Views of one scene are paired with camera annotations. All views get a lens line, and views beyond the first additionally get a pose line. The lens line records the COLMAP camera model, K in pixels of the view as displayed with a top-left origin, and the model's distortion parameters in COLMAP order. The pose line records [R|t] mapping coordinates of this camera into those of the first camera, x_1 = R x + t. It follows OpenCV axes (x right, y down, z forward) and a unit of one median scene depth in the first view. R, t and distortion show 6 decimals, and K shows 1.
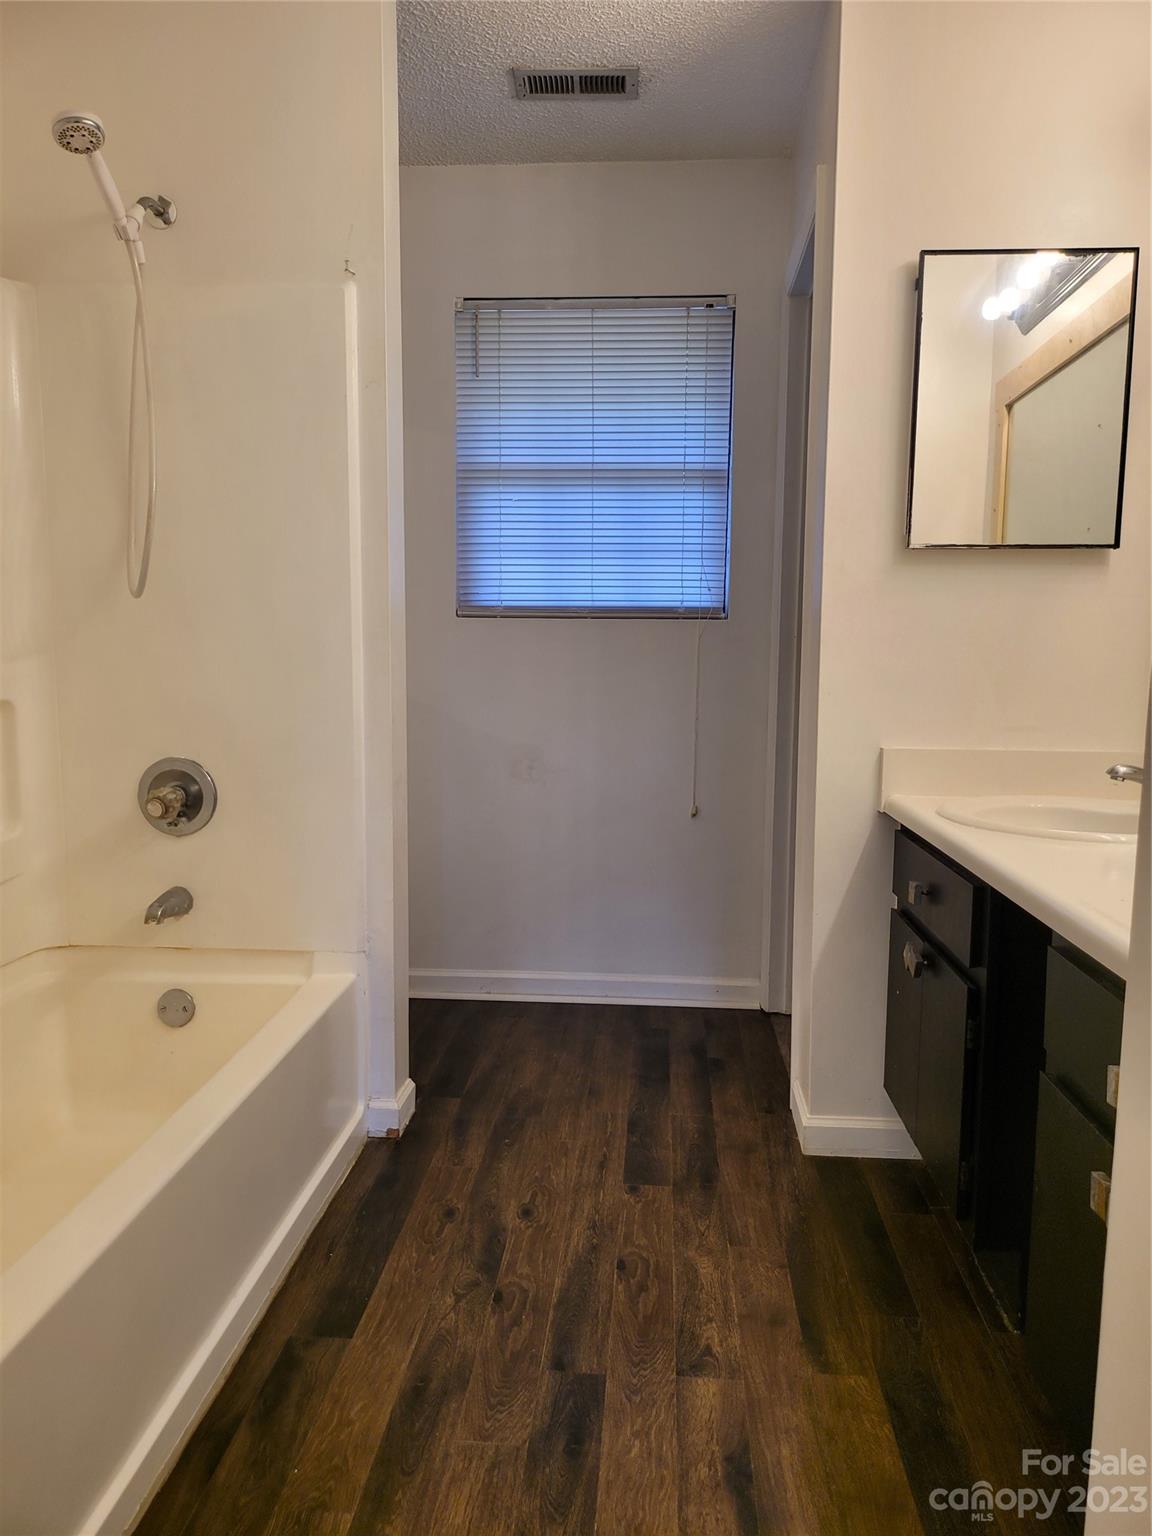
lens RADIAL K [[1068.4, 0, 580.5], [0, 1068.4, 777.5], [0, 0, 1]] dist [0.052643, -0.053218]
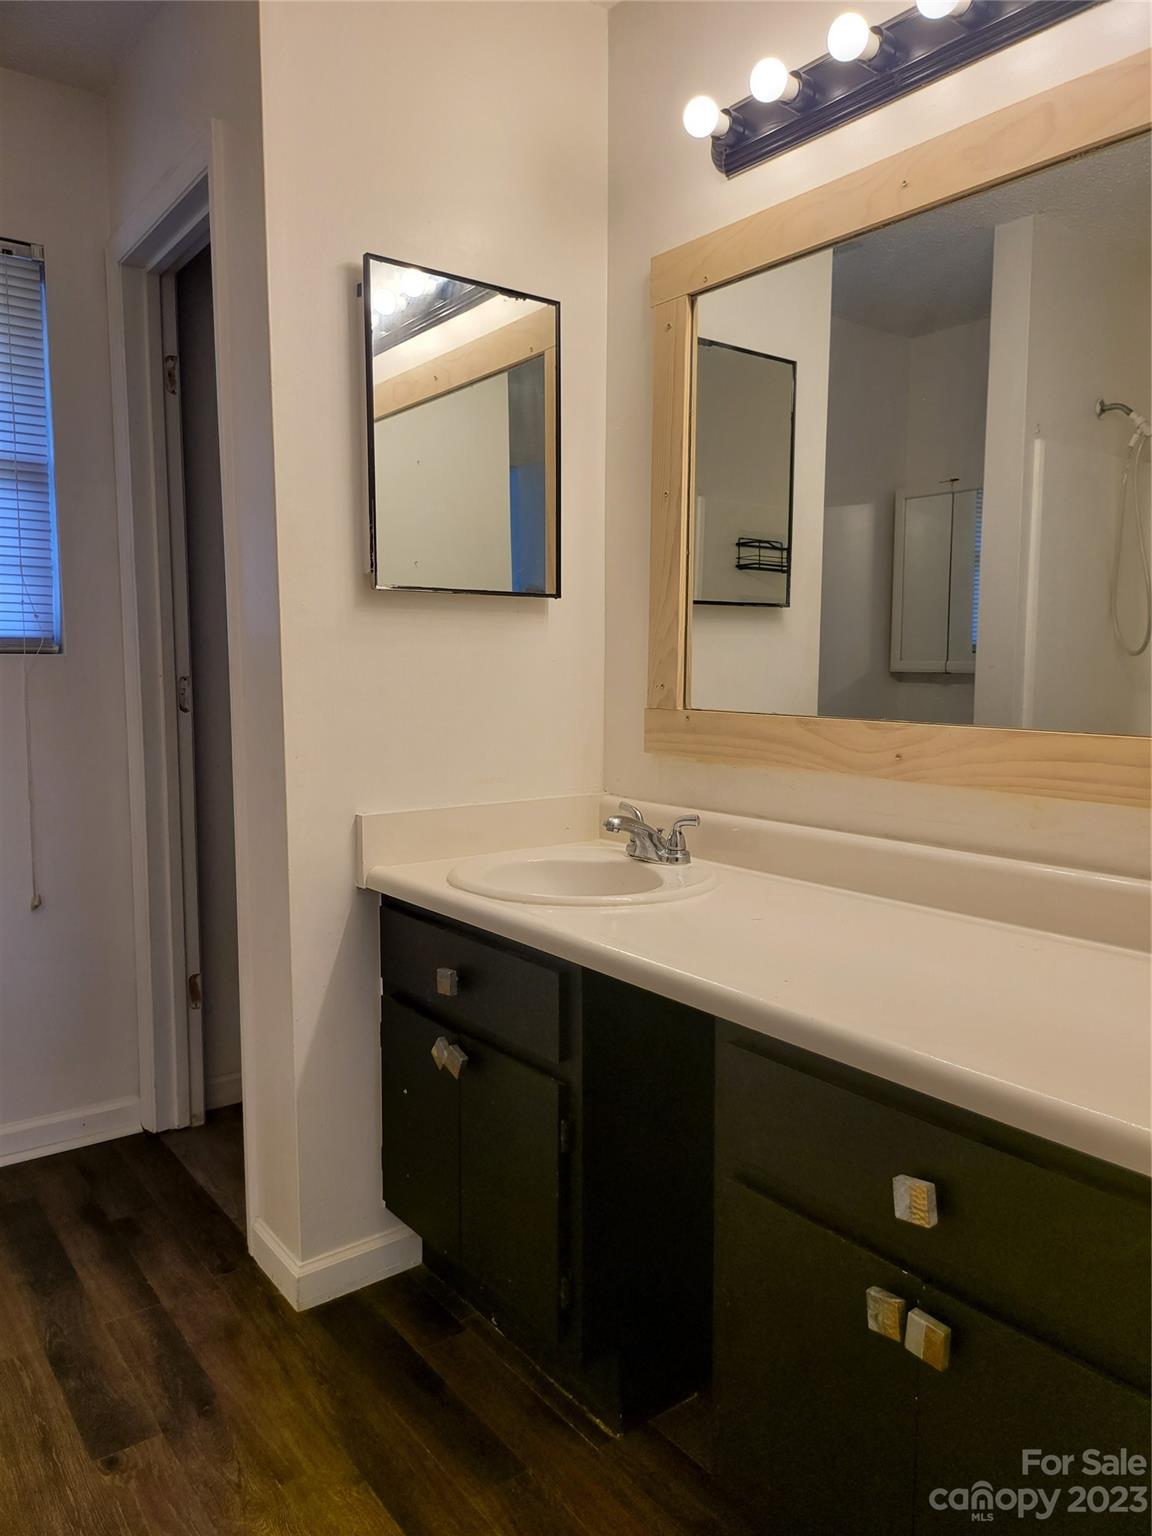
lens RADIAL K [[1068.4, 0, 566.9], [0, 1068.4, 770.6], [0, 0, 1]] dist [0.052643, -0.053218]
pose [[0.750591, -0.070275, 0.657020, -0.156710], [0.081389, 0.996589, 0.013616, -0.059705], [-0.655736, 0.043254, 0.753750, 0.225919]]
